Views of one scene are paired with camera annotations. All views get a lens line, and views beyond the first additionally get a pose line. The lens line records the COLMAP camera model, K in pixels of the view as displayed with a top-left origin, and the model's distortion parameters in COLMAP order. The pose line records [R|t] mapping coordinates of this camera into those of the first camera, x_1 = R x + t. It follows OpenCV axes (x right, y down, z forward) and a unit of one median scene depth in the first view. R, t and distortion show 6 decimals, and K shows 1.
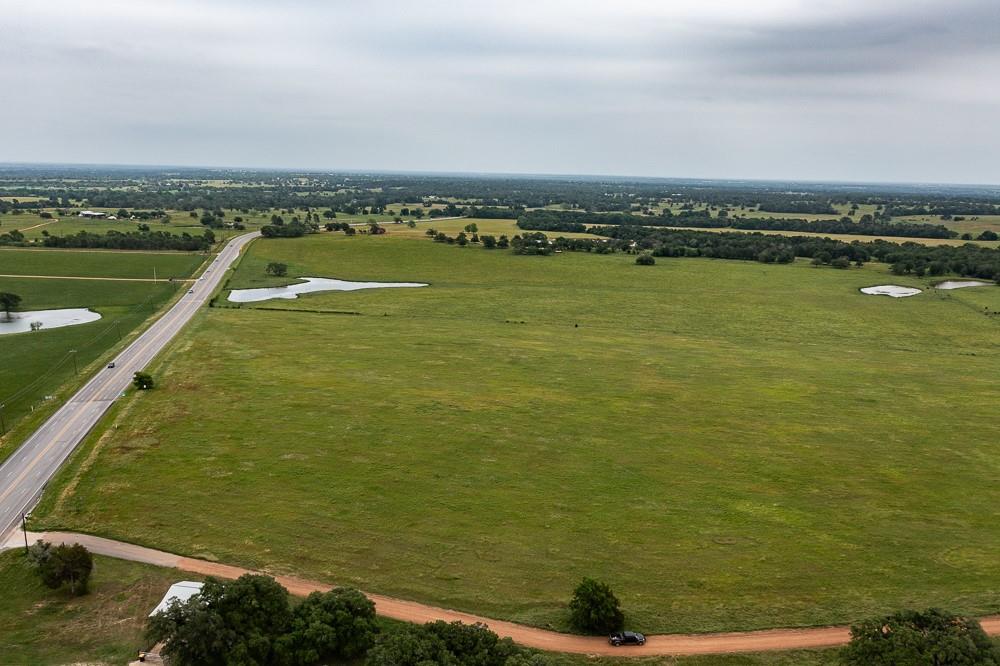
lens RADIAL K [[800.6, 0, 499.3], [0, 800.6, 335.0], [0, 0, 1]] dist [-0.010610, 0.009216]
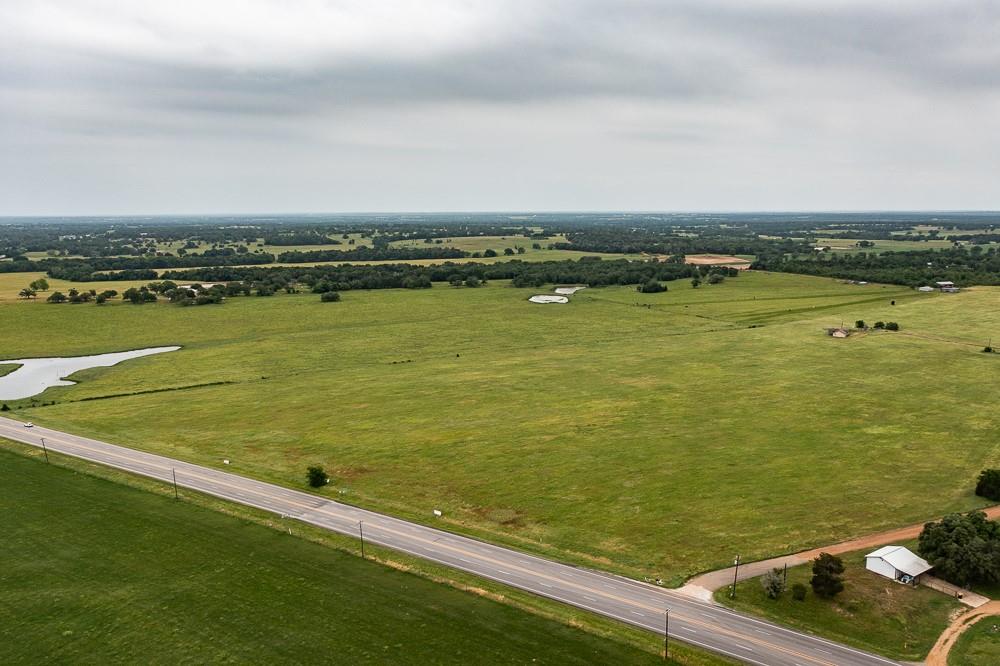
lens RADIAL K [[800.6, 0, 499.0], [0, 800.6, 331.4], [0, 0, 1]] dist [-0.010610, 0.009216]
pose [[0.721877, -0.130837, 0.679540, -0.254410], [0.161020, 0.986769, 0.018938, -0.023848], [-0.673027, 0.095749, 0.733394, 0.072322]]
